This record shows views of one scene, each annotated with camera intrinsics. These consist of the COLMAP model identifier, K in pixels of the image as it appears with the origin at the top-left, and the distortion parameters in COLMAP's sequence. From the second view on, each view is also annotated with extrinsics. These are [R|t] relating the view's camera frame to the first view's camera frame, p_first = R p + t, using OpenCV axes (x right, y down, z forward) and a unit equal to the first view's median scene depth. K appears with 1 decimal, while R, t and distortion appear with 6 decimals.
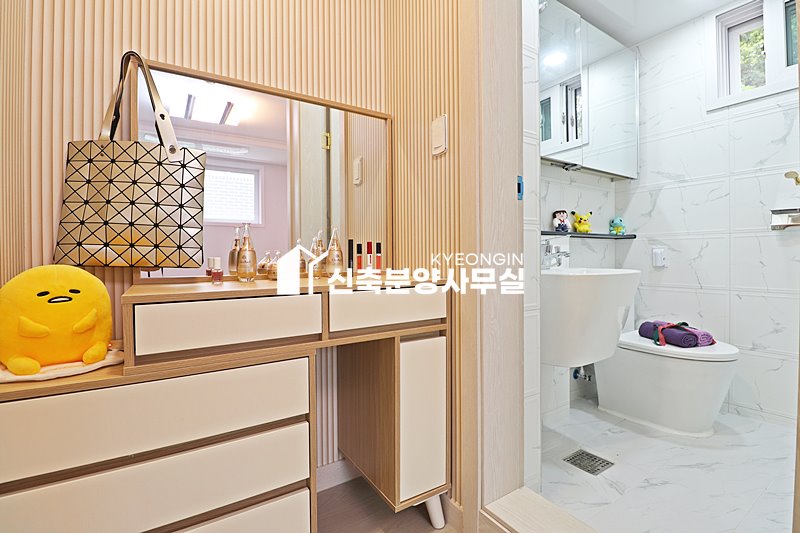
lens RADIAL K [[367.8, 0, 402.2], [0, 367.8, 258.2], [0, 0, 1]] dist [-0.003728, -0.014355]
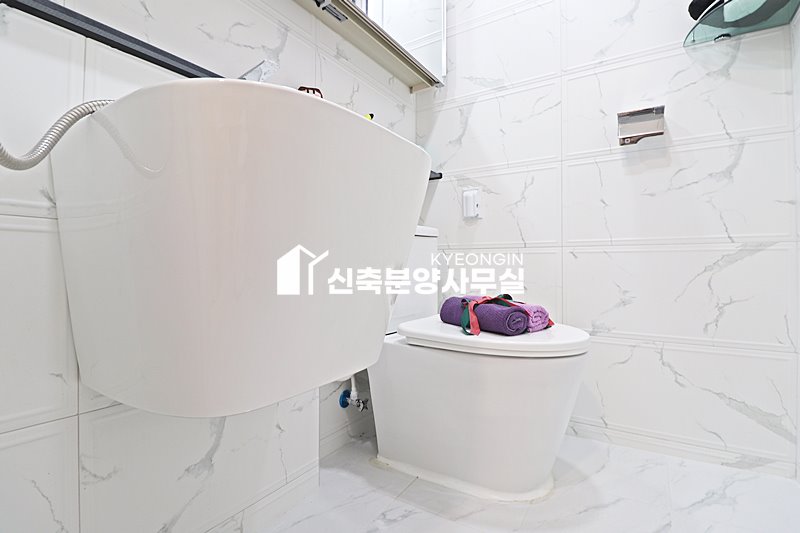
lens RADIAL K [[367.8, 0, 402.2], [0, 367.8, 258.2], [0, 0, 1]] dist [-0.003728, -0.014355]
pose [[0.913667, 0.019539, 0.405993, 0.353483], [-0.007874, 0.999507, -0.030381, 0.129212], [-0.406387, 0.024561, 0.913371, 0.491993]]
